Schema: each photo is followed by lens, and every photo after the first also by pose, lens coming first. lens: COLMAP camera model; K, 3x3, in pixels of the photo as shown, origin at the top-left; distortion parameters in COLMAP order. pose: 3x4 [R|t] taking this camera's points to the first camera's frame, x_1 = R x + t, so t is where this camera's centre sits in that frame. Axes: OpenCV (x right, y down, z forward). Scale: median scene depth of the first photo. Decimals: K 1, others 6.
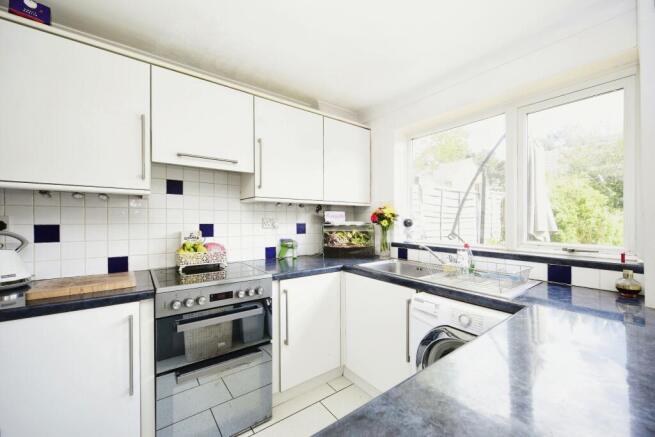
lens RADIAL K [[257.2, 0, 326.9], [0, 257.2, 216.6], [0, 0, 1]] dist [0.002788, 0.000189]
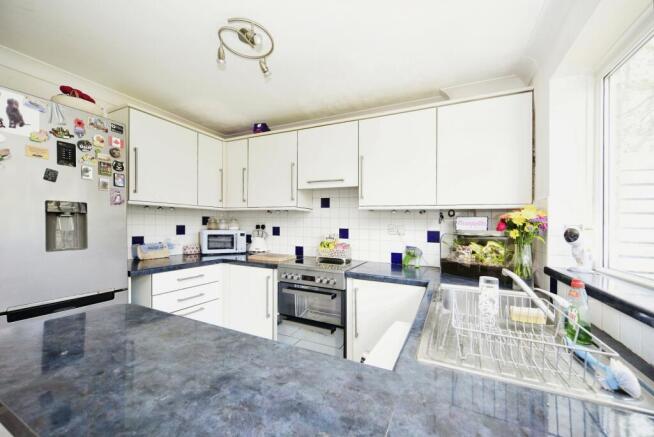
lens RADIAL K [[256.8, 0, 329.1], [0, 256.8, 223.4], [0, 0, 1]] dist [0.002788, 0.000189]
pose [[0.461728, 0.002268, -0.887019, 0.597904], [-0.007051, 0.999975, -0.001114, 0.002756], [0.886994, 0.006769, 0.461732, 0.290725]]
